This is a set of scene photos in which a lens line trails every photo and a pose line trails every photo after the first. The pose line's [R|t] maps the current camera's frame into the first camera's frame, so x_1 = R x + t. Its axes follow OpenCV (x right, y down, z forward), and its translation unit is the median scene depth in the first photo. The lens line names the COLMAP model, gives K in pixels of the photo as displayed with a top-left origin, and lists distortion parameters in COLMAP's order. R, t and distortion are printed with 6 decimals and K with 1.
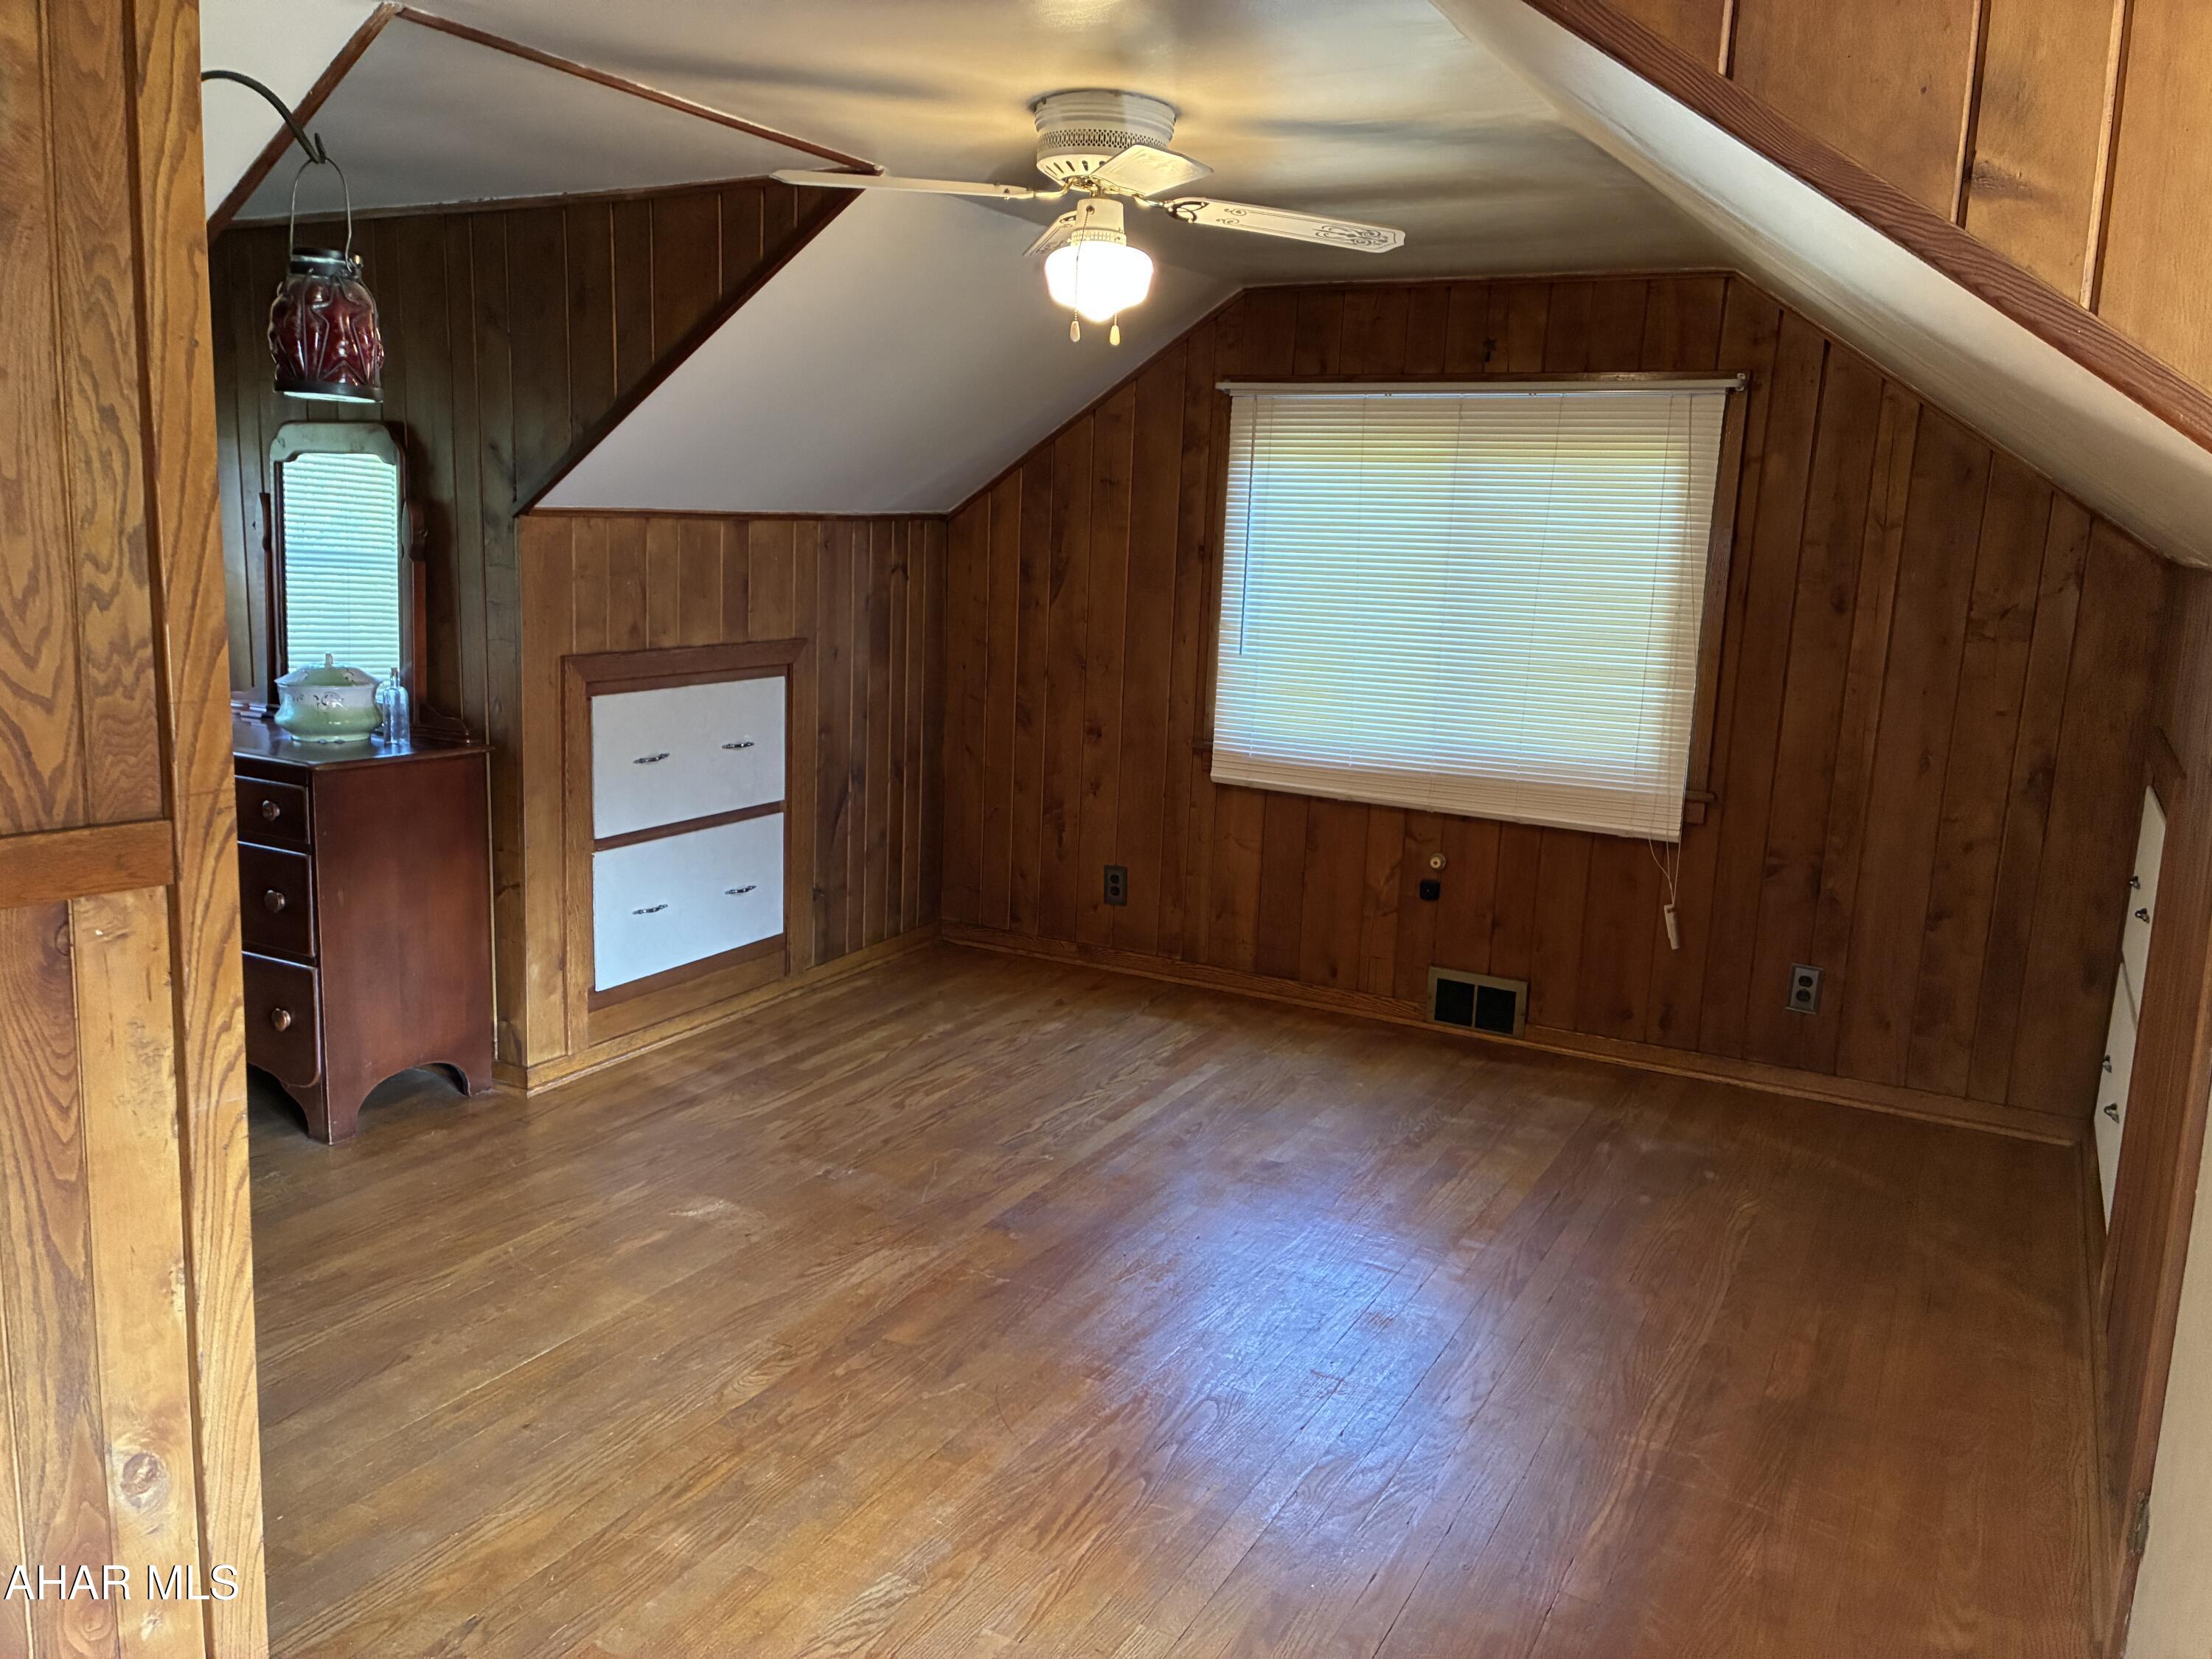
lens RADIAL K [[1681.1, 0, 1103.7], [0, 1681.1, 830.3], [0, 0, 1]] dist [0.040178, -0.044017]
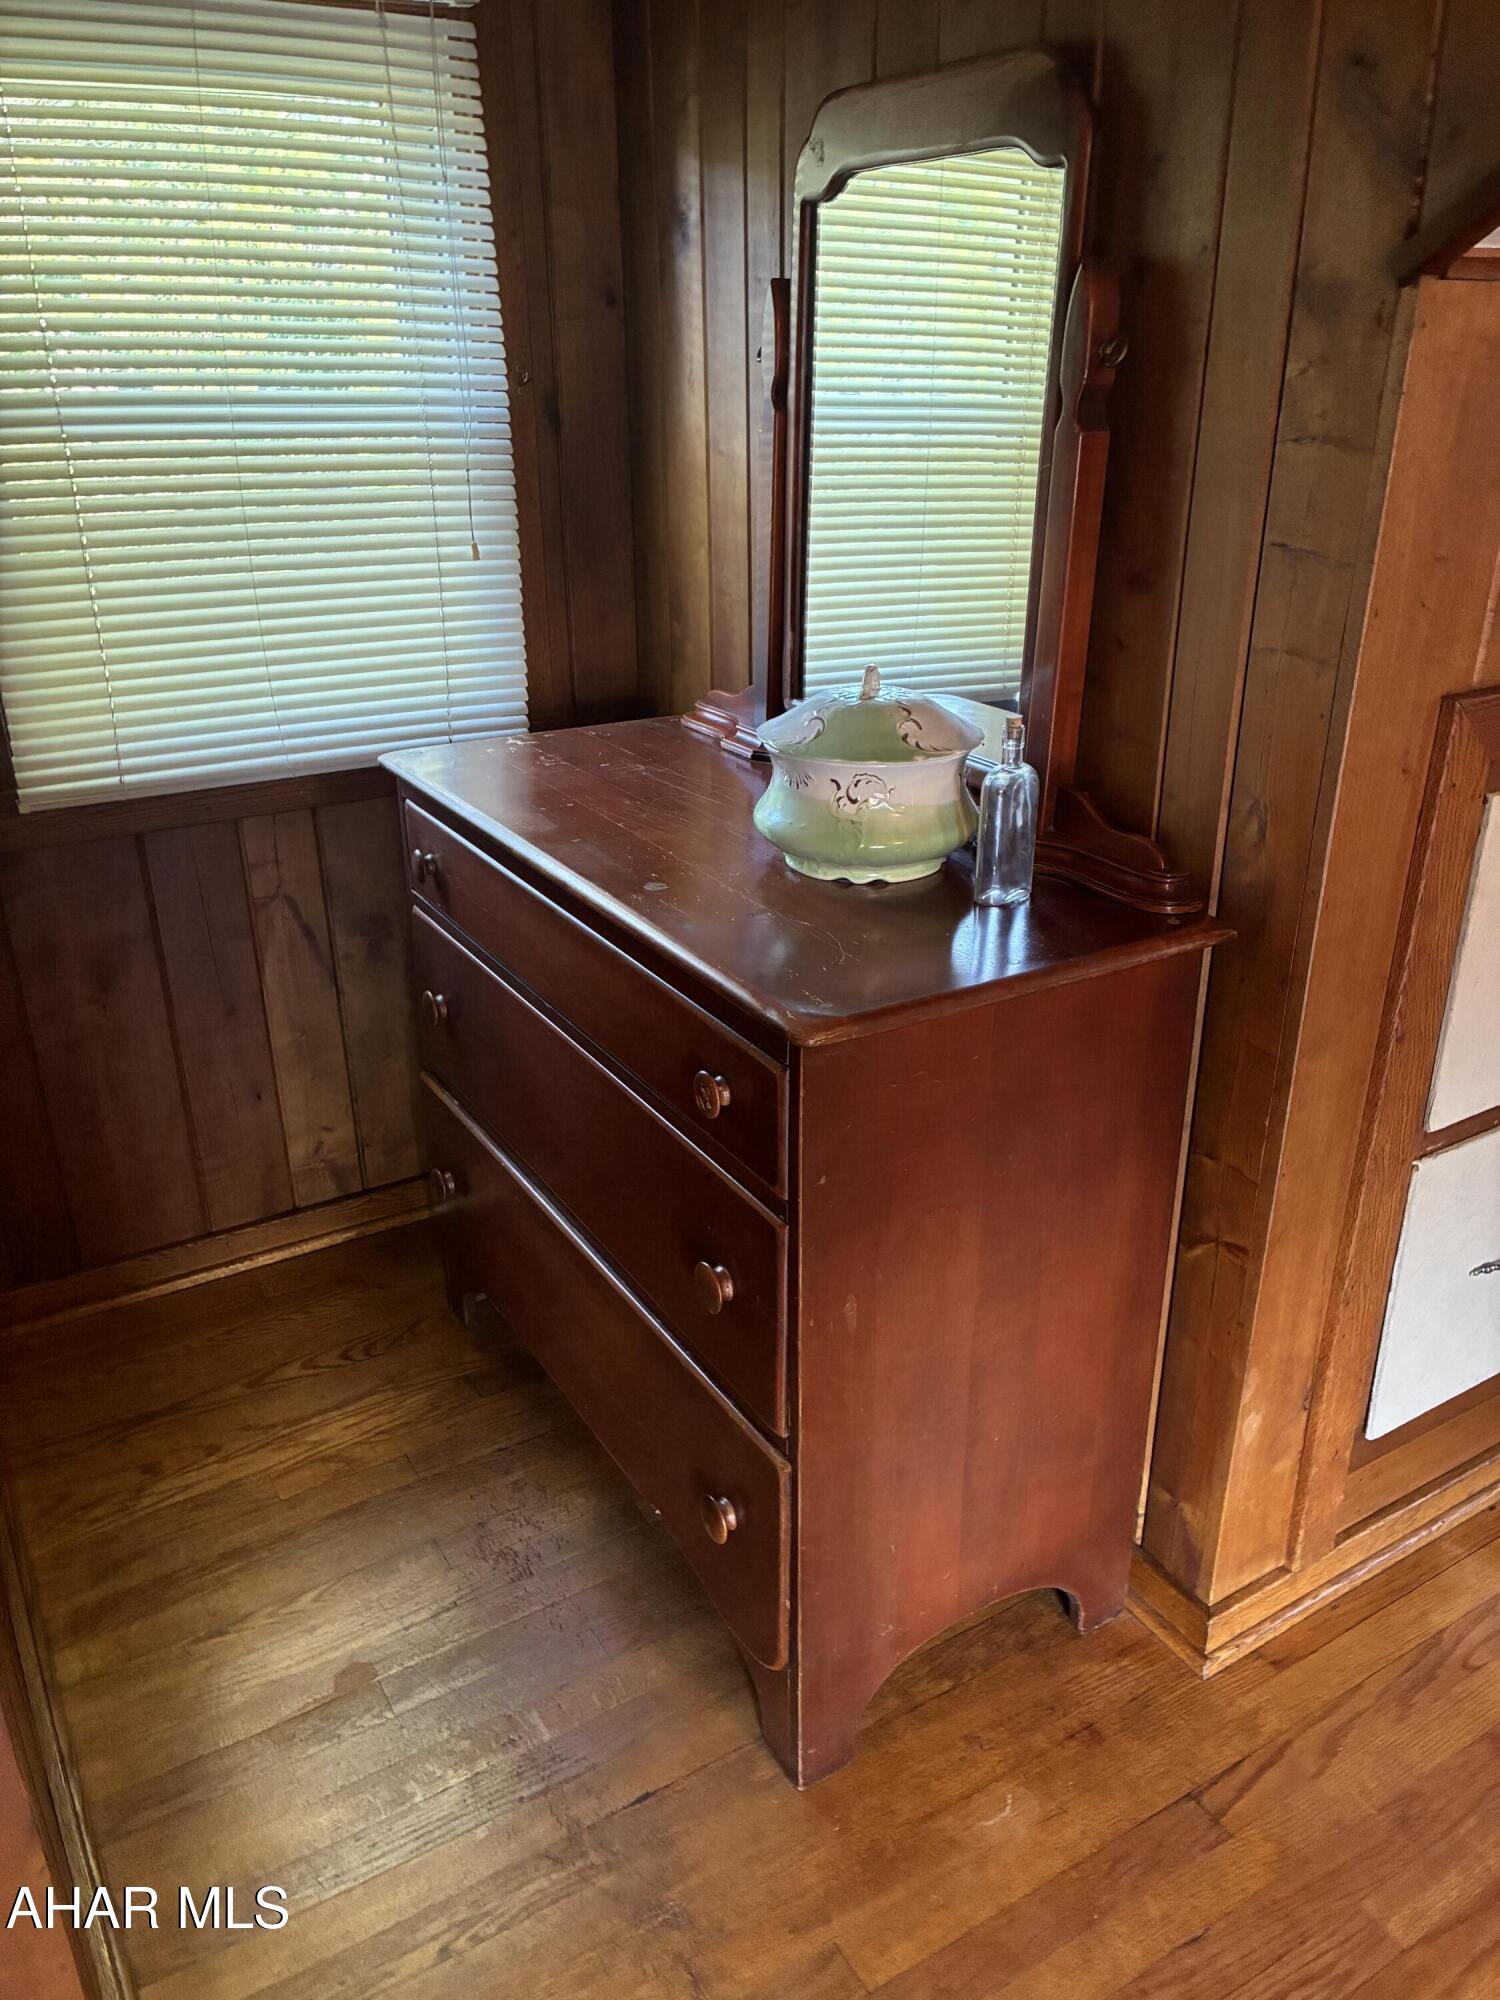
lens RADIAL K [[1520.0, 0, 750.2], [0, 1520.0, 1001.1], [0, 0, 1]] dist [0.040178, -0.044017]
pose [[0.865300, 0.158830, -0.475424, -0.283117], [-0.048608, 0.970589, 0.235785, -0.109727], [0.498891, -0.180916, 0.847571, 0.631986]]
